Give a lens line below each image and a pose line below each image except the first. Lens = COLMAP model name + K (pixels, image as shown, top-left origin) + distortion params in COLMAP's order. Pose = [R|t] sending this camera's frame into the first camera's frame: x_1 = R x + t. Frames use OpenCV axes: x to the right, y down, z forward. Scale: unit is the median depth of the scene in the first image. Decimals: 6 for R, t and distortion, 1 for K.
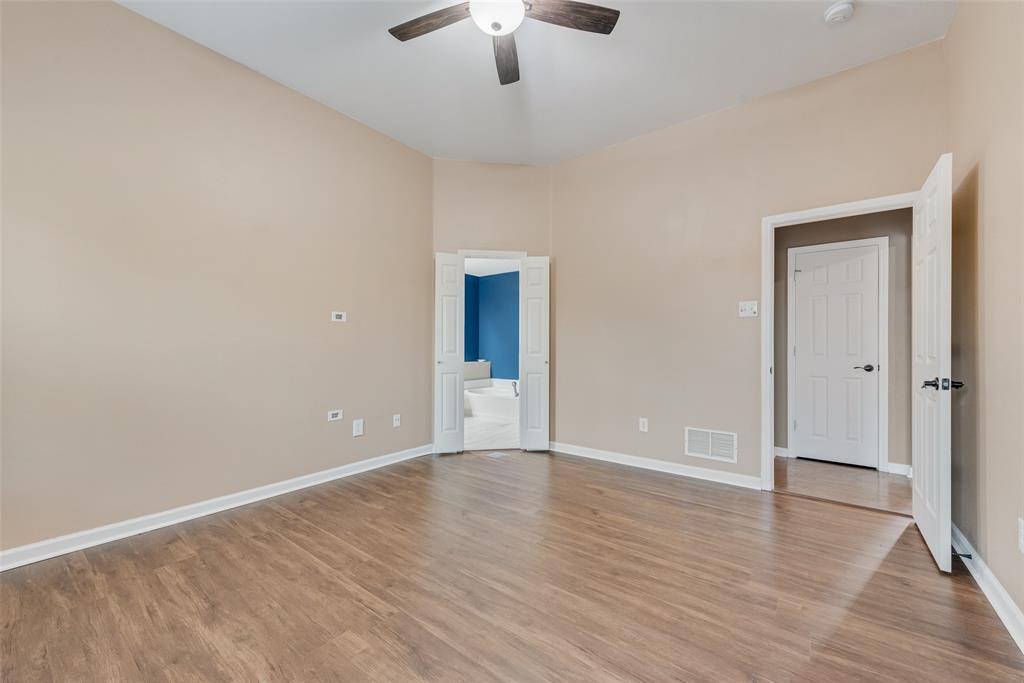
lens RADIAL K [[418.1, 0, 512.0], [0, 418.1, 341.5], [0, 0, 1]] dist [0.003532, 0.000271]
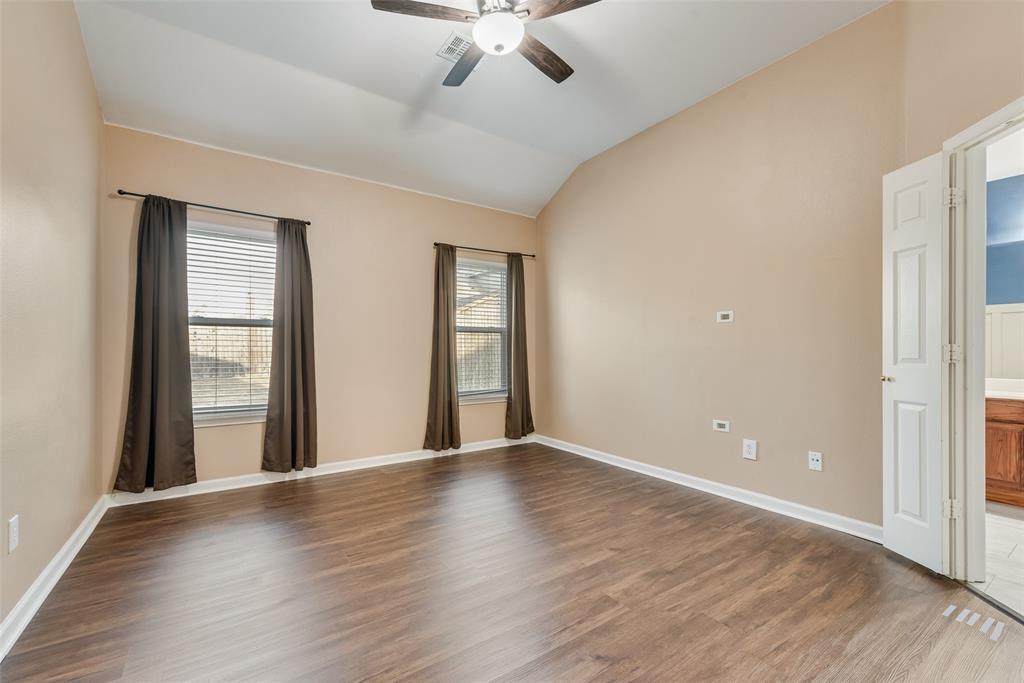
lens RADIAL K [[383.2, 0, 466.8], [0, 383.2, 348.5], [0, 0, 1]] dist [-0.000118, 0.000037]
pose [[-0.358823, -0.005836, -0.933387, 0.776179], [0.010016, 0.999899, -0.010102, 0.015719], [0.933352, -0.012974, -0.358729, 1.101122]]
